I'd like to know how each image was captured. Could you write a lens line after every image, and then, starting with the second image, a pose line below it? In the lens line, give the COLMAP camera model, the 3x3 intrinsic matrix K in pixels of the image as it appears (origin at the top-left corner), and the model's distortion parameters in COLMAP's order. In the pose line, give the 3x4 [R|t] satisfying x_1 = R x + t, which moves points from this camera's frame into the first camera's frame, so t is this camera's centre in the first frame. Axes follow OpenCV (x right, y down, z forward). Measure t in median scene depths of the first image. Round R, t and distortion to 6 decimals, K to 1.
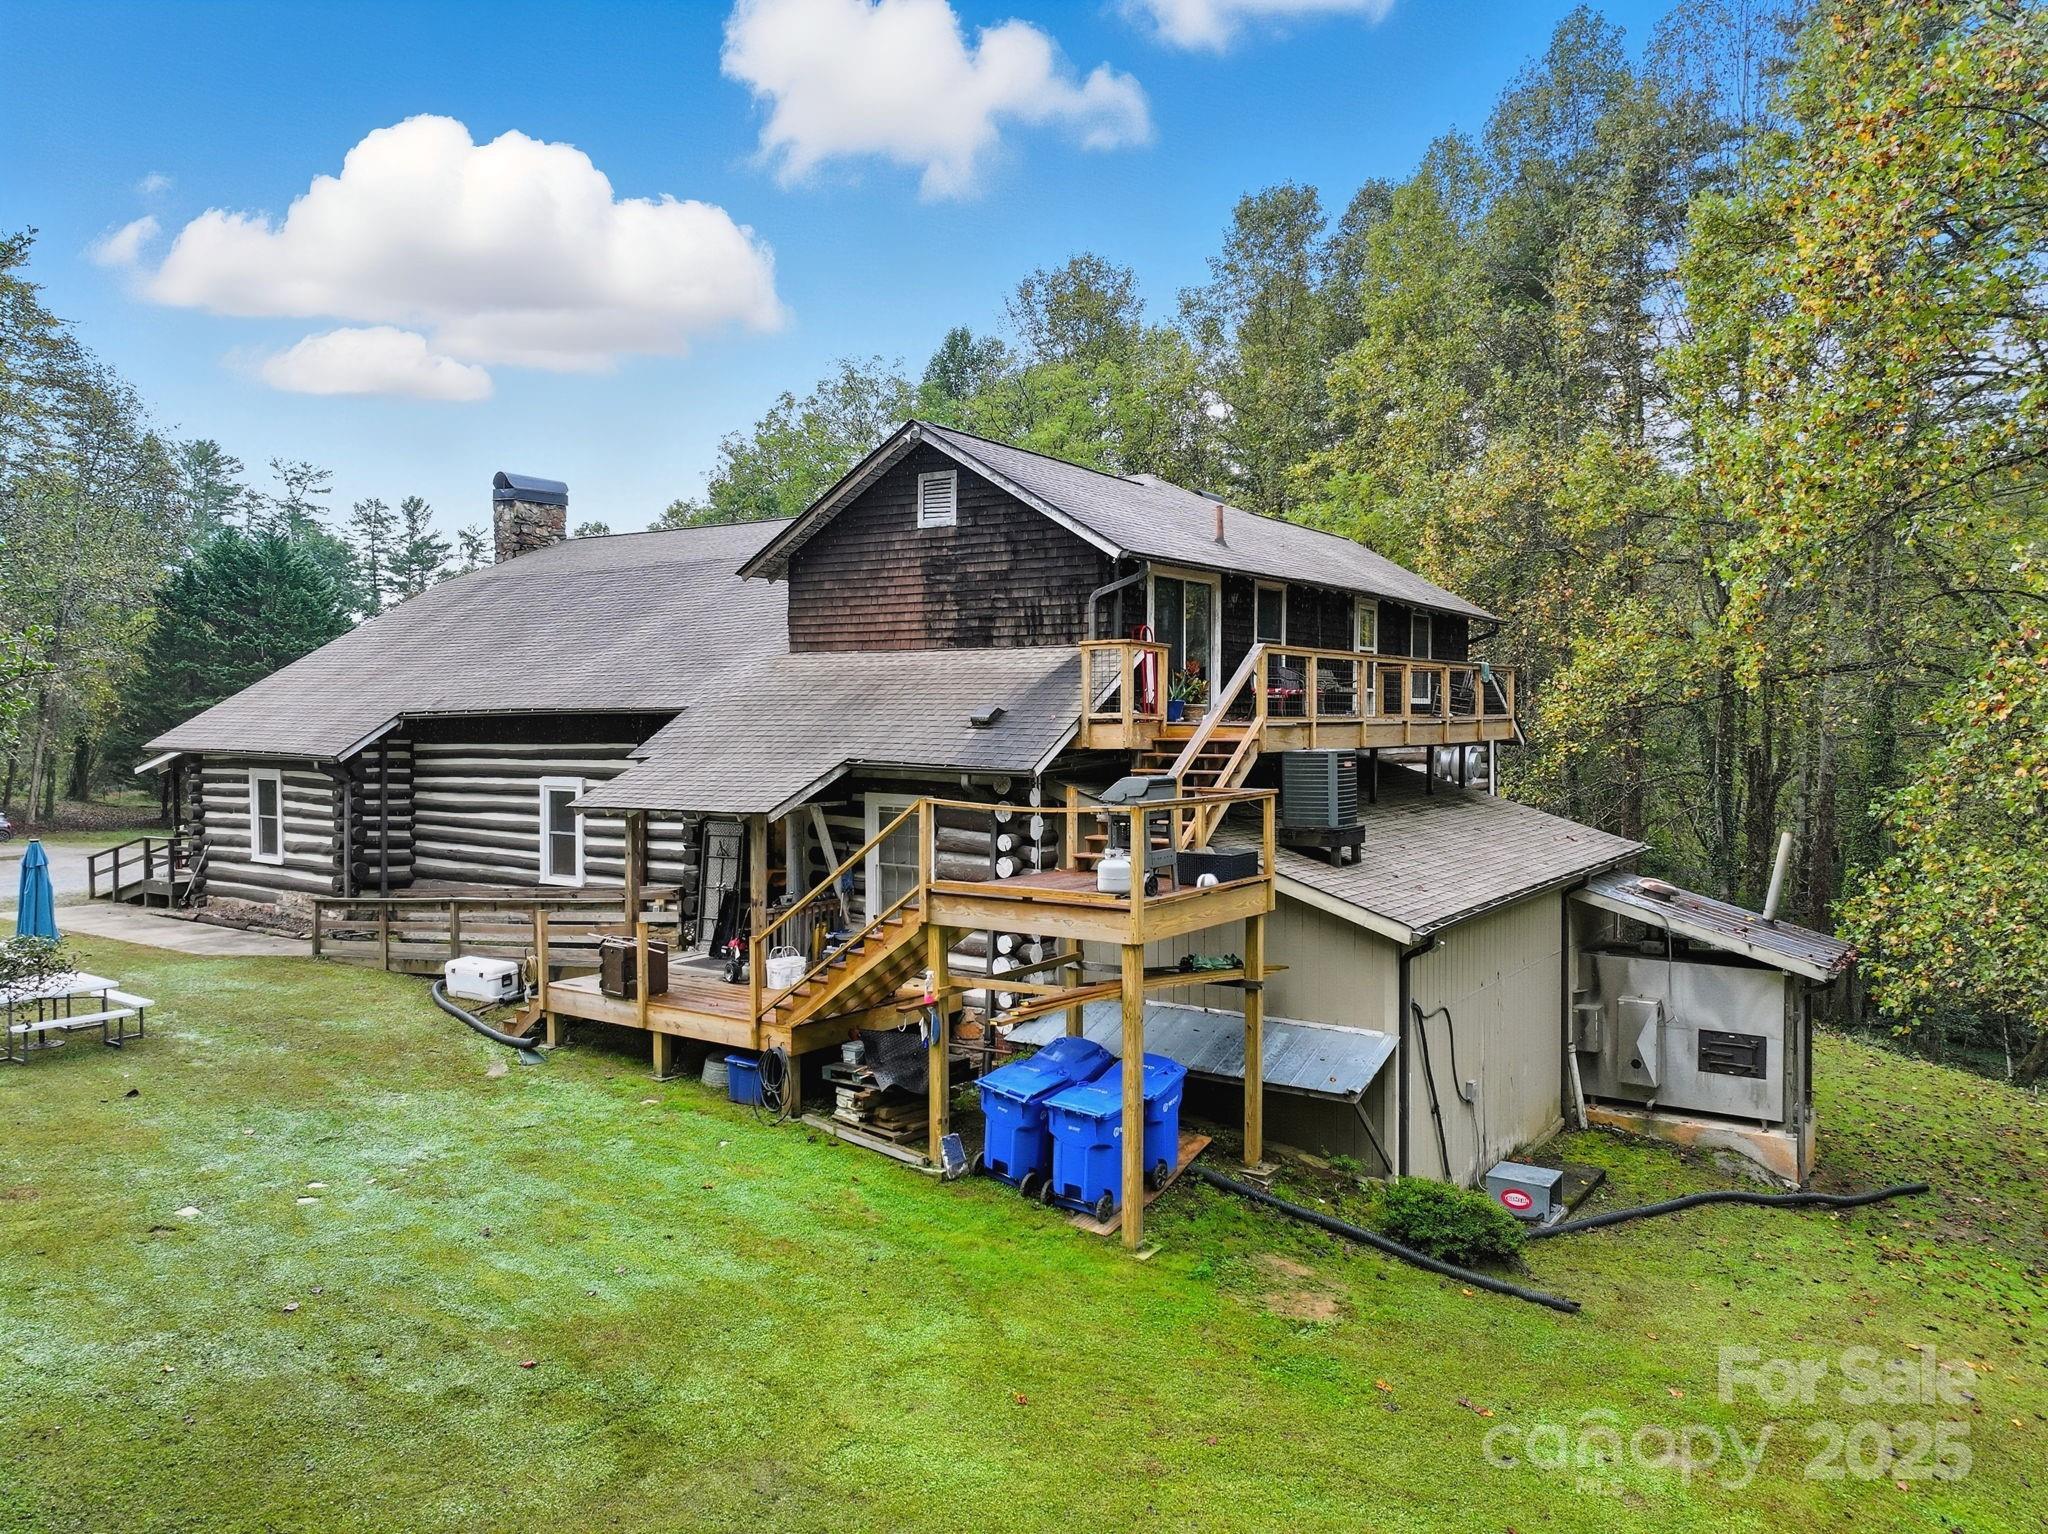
lens RADIAL K [[1450.6, 0, 1030.0], [0, 1450.6, 765.3], [0, 0, 1]] dist [0.005314, 0.002152]
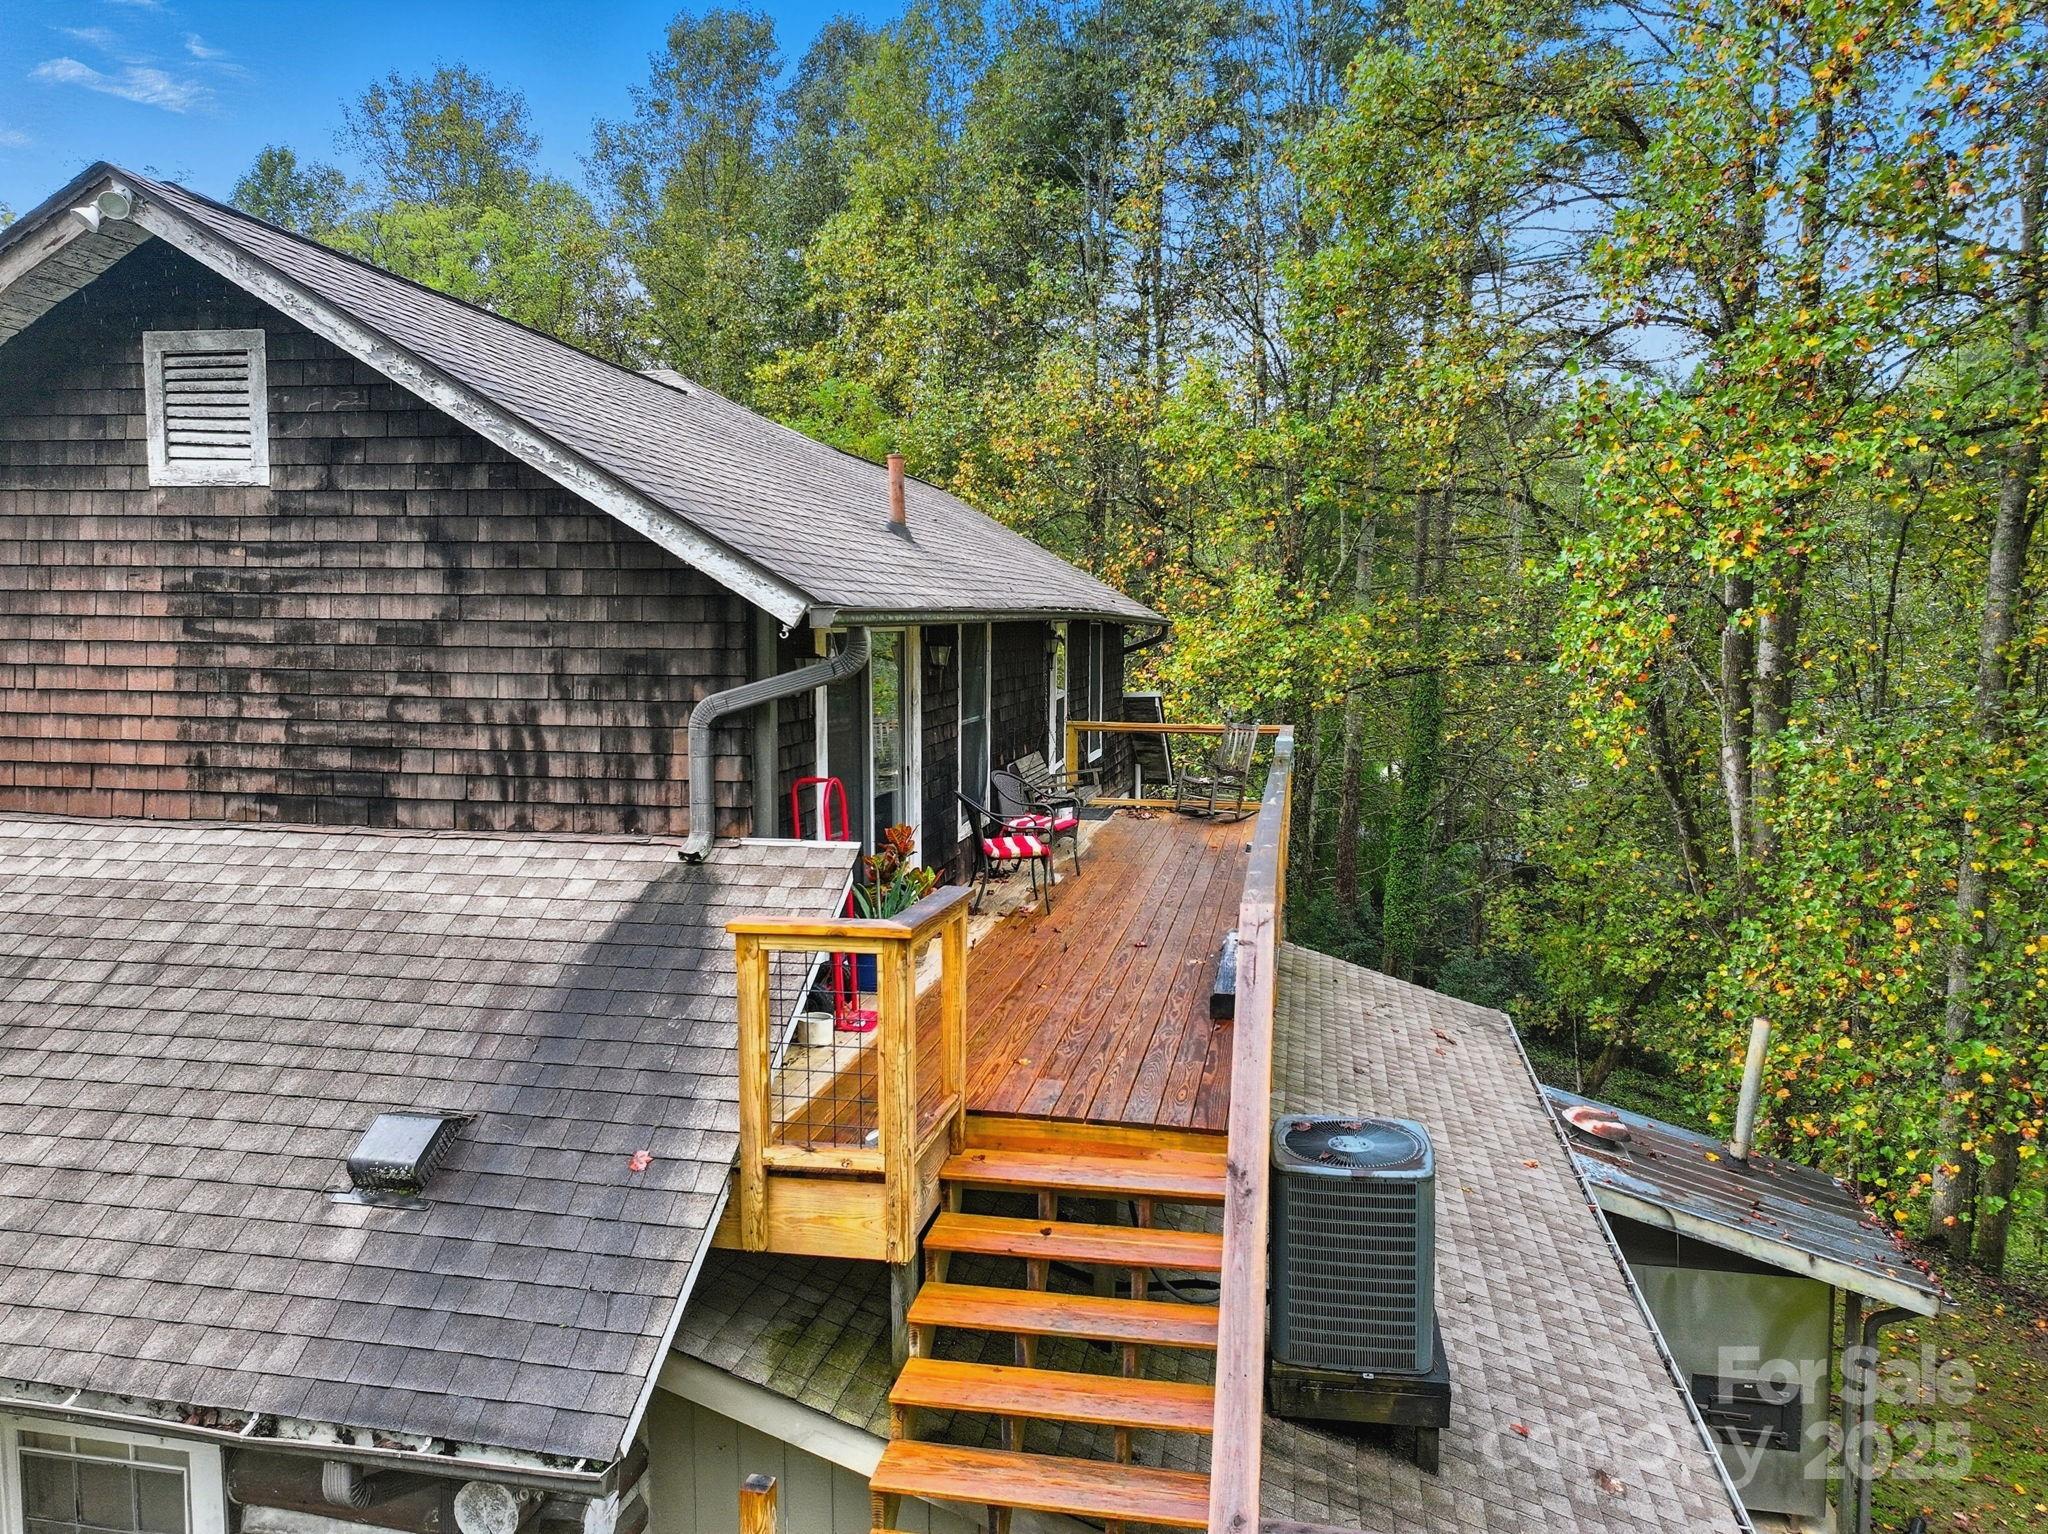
lens RADIAL K [[1450.6, 0, 1039.4], [0, 1450.6, 761.8], [0, 0, 1]] dist [0.005314, 0.002152]
pose [[0.912980, -0.035620, 0.406448, -0.025439], [0.009942, 0.997828, 0.065115, -0.117835], [-0.407884, -0.055408, 0.911351, 0.585548]]
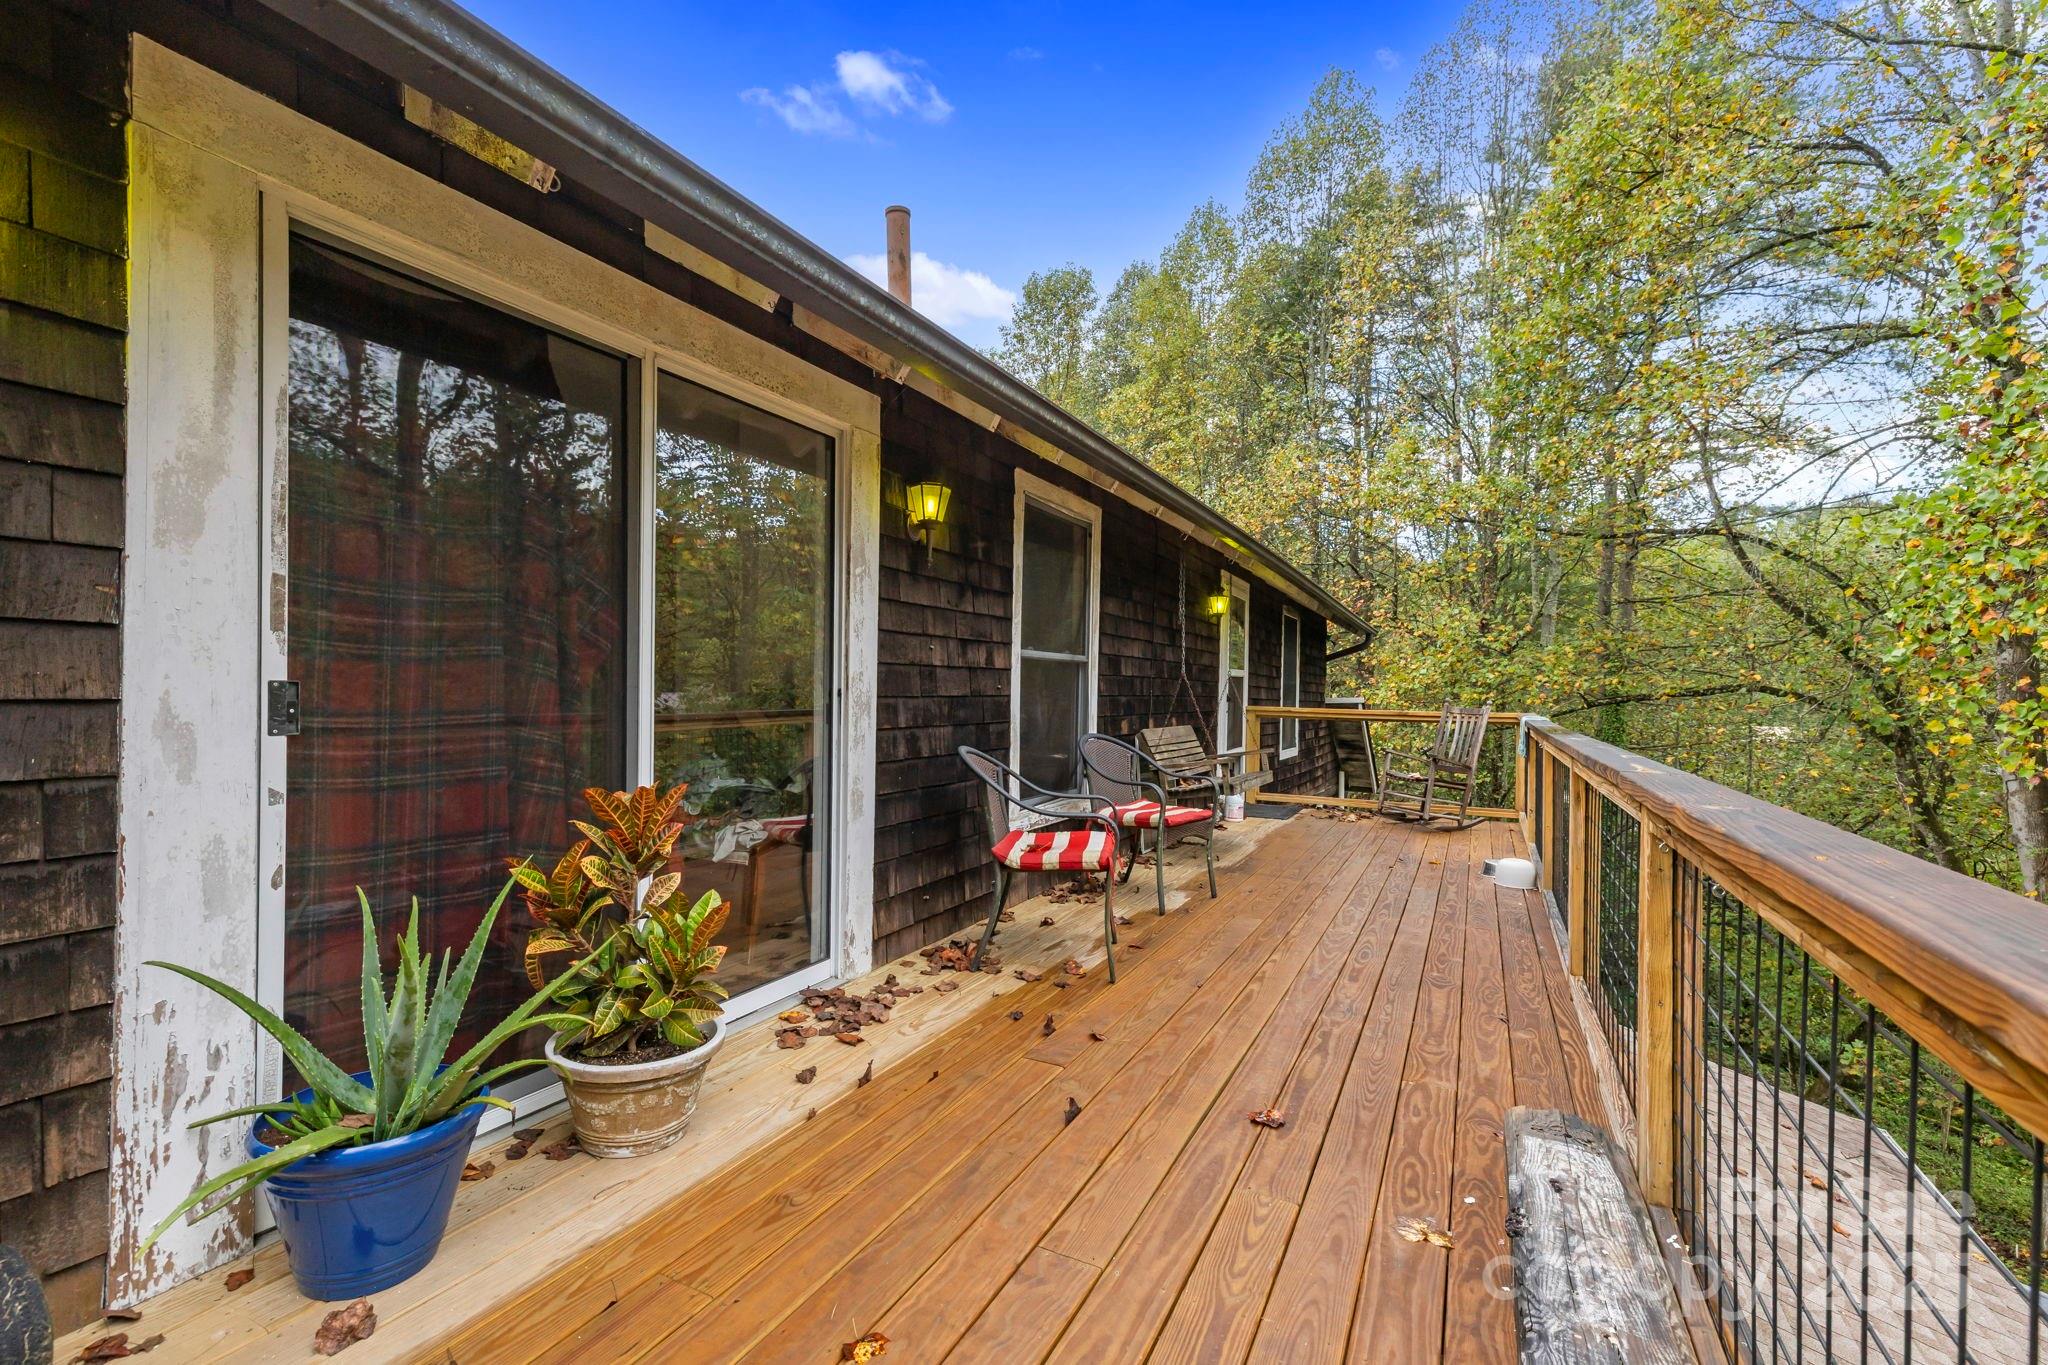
lens RADIAL K [[914.0, 0, 1014.6], [0, 914.0, 684.0], [0, 0, 1]] dist [-0.005535, 0.000135]
pose [[0.991462, 0.017587, 0.129206, 0.141627], [-0.012447, 0.999103, -0.040486, -0.079440], [-0.129802, 0.038533, 0.990791, 0.877202]]
